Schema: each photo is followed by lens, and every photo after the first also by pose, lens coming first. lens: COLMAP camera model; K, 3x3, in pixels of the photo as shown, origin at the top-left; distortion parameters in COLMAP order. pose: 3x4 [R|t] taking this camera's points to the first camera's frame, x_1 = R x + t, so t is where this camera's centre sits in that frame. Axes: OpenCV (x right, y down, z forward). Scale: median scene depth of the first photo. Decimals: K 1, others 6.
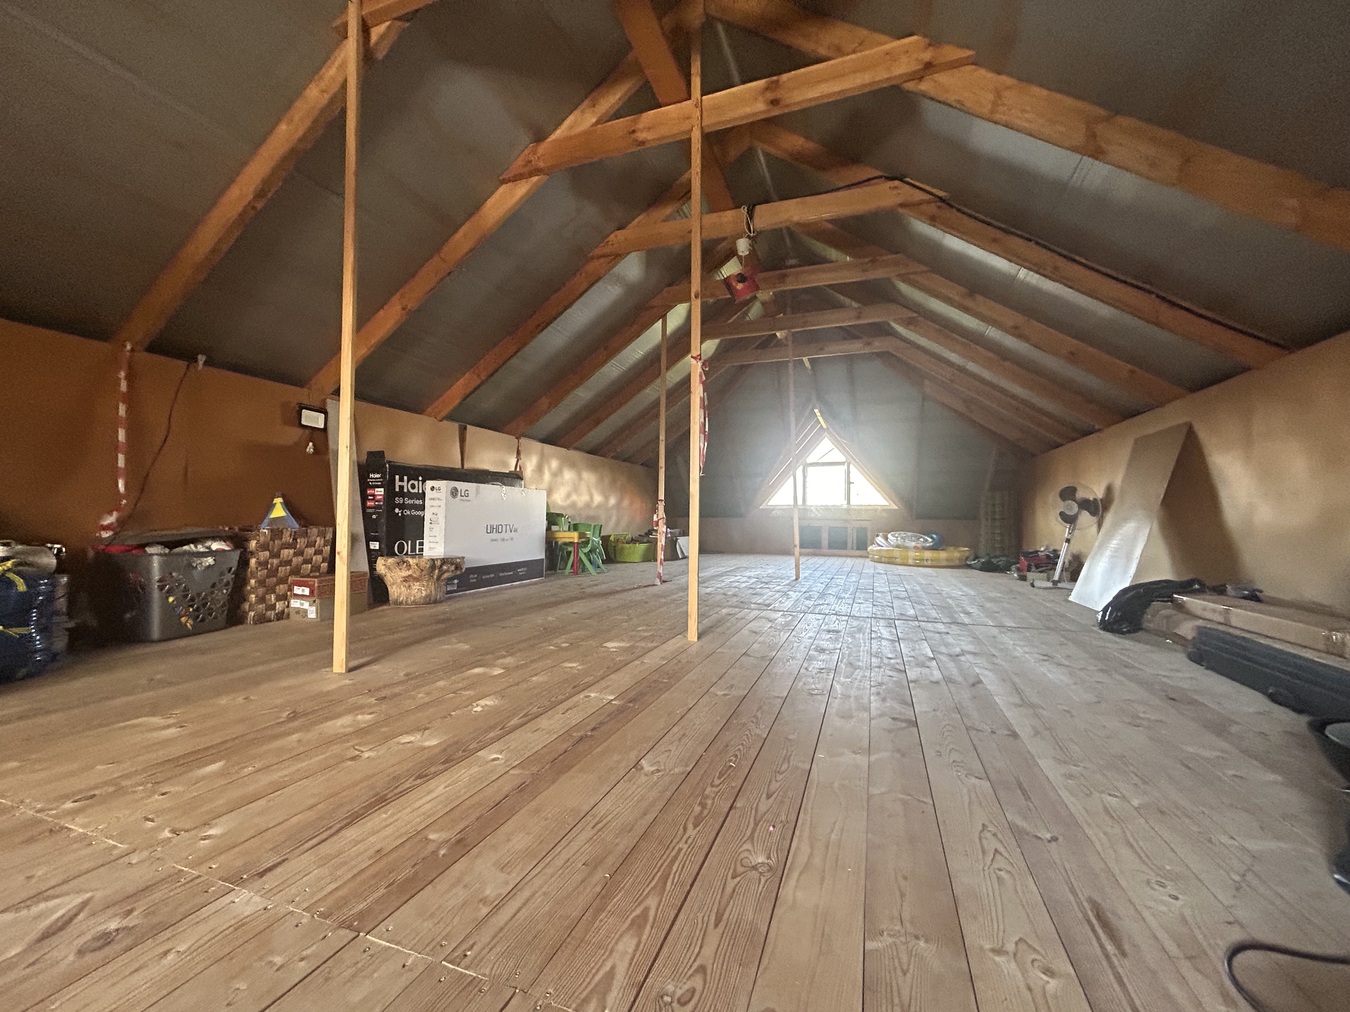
lens RADIAL K [[549.9, 0, 676.3], [0, 549.9, 504.3], [0, 0, 1]] dist [0.002060, 0.000388]
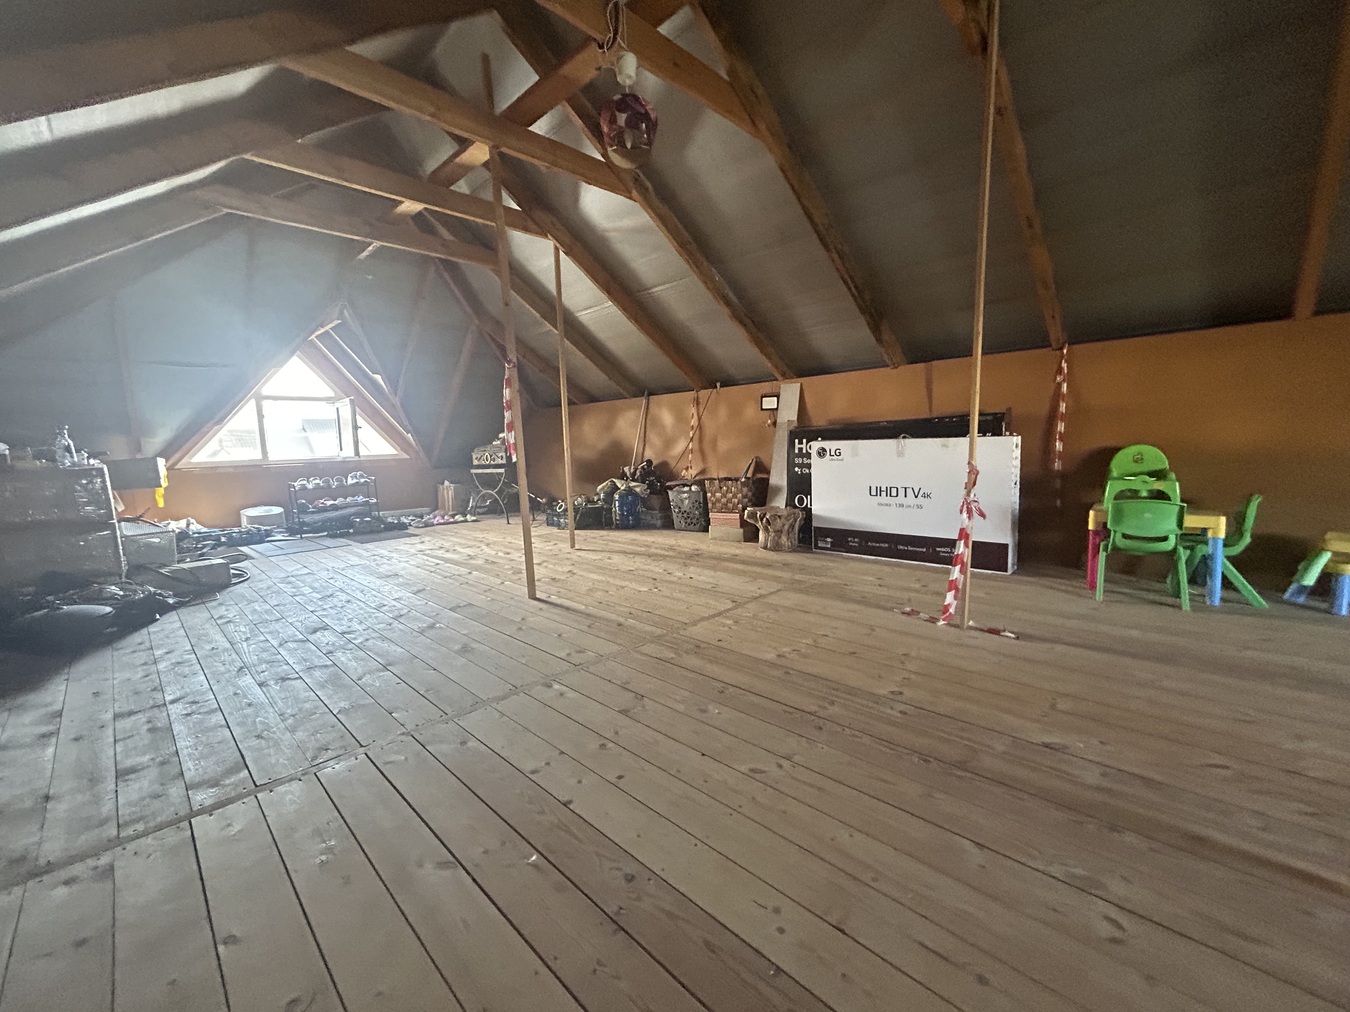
lens RADIAL K [[549.9, 0, 676.3], [0, 549.9, 504.3], [0, 0, 1]] dist [0.002060, 0.000388]
pose [[-0.409386, 0.099963, -0.906868, 0.669192], [0.043305, 0.994988, 0.090127, -0.030728], [0.911333, -0.002376, -0.411664, 1.228976]]
